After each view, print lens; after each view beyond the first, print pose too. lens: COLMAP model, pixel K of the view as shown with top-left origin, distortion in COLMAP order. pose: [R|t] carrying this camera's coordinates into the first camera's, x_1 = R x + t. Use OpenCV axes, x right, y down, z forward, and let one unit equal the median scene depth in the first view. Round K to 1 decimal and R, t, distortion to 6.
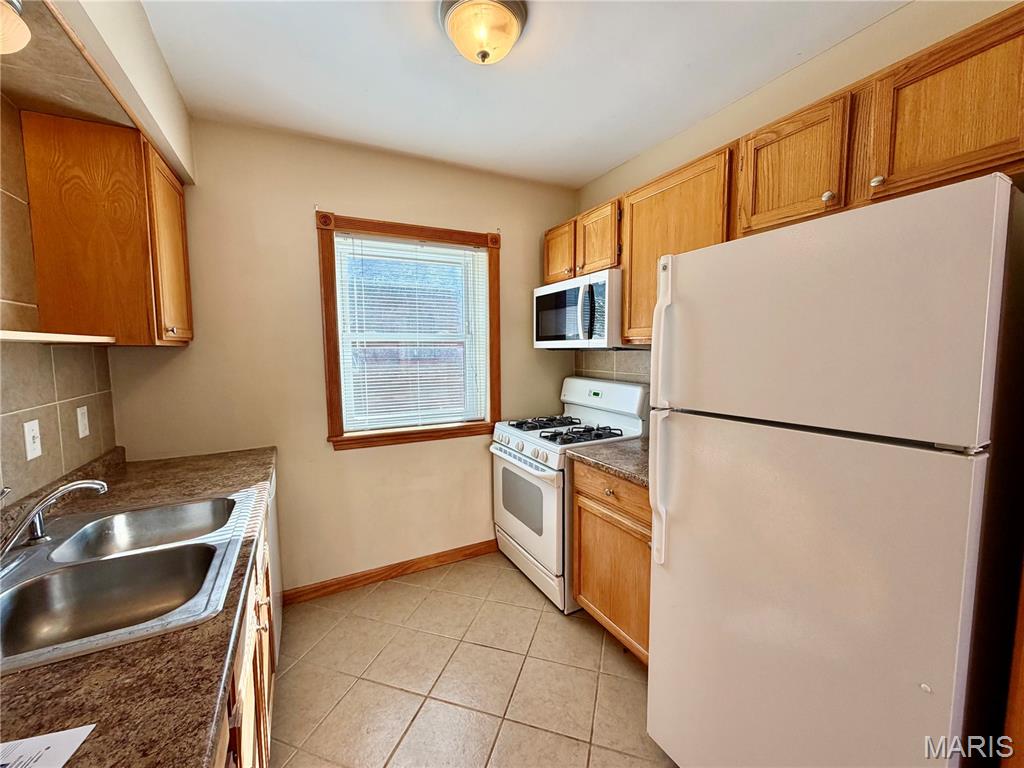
lens RADIAL K [[407.7, 0, 510.3], [0, 407.7, 384.1], [0, 0, 1]] dist [-0.001576, 0.000403]
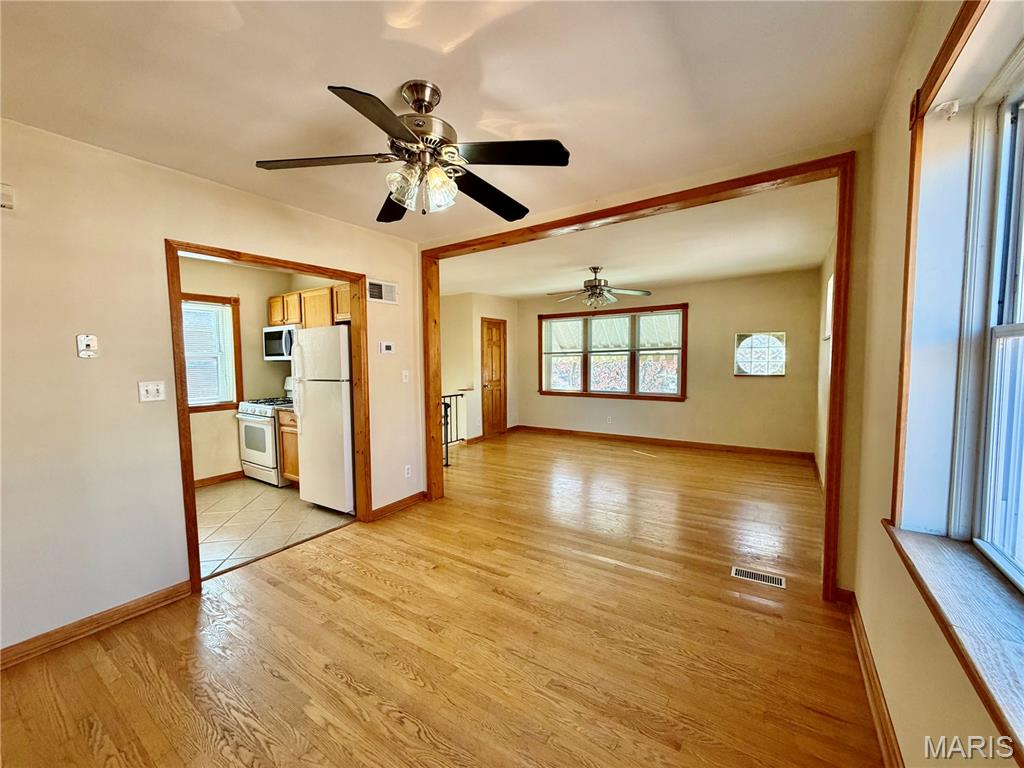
lens RADIAL K [[407.7, 0, 510.3], [0, 407.7, 384.1], [0, 0, 1]] dist [-0.001576, 0.000403]
pose [[0.878009, -0.028173, 0.477813, 0.180333], [0.043811, 0.998806, -0.021613, 0.125602], [-0.476634, 0.039910, 0.878195, -1.331747]]
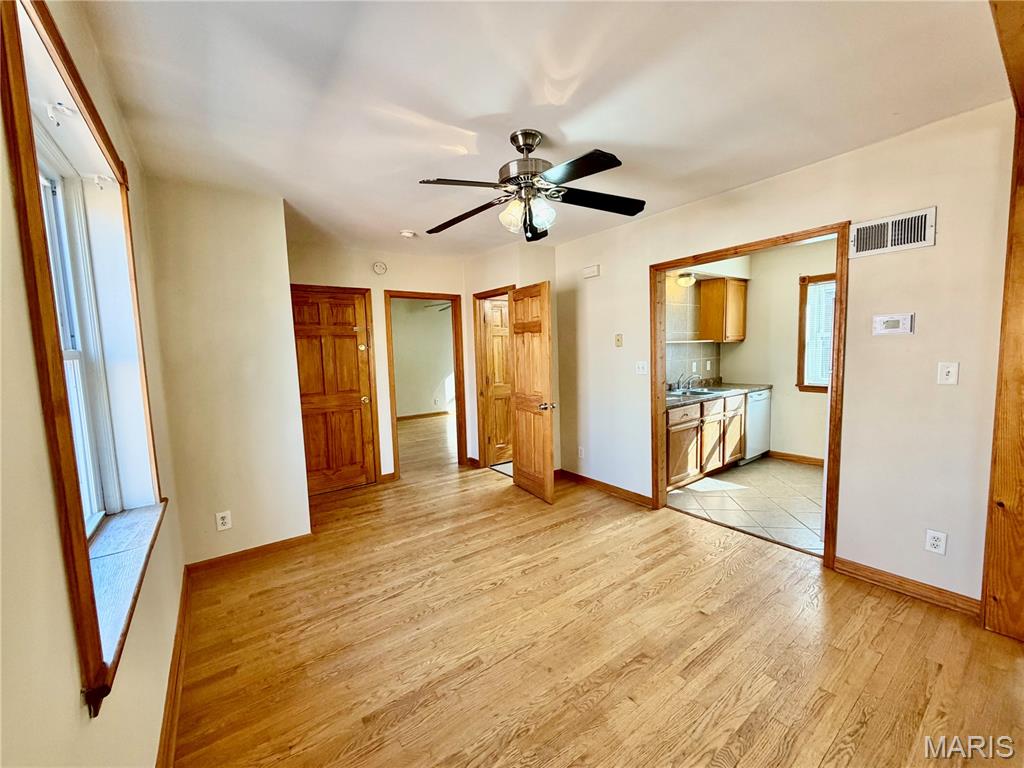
lens RADIAL K [[407.7, 0, 510.3], [0, 407.7, 384.1], [0, 0, 1]] dist [-0.001576, 0.000403]
pose [[0.151507, 0.091050, -0.984254, 1.374652], [-0.059488, 0.994783, 0.082867, 0.044768], [0.986664, 0.045997, 0.156133, -0.762541]]
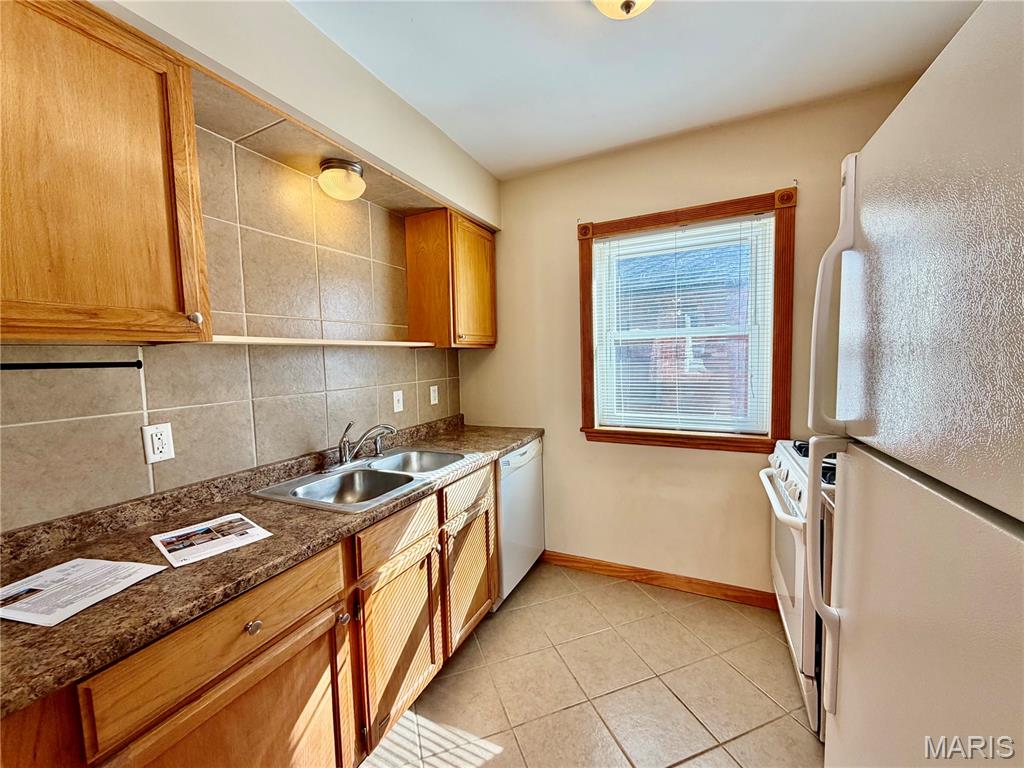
lens RADIAL K [[407.7, 0, 510.3], [0, 407.7, 384.1], [0, 0, 1]] dist [-0.001576, 0.000403]
pose [[0.601971, 0.045775, -0.797205, 0.311229], [-0.049287, 0.998582, 0.020122, 0.000224], [0.796996, 0.027179, 0.603373, 0.175181]]
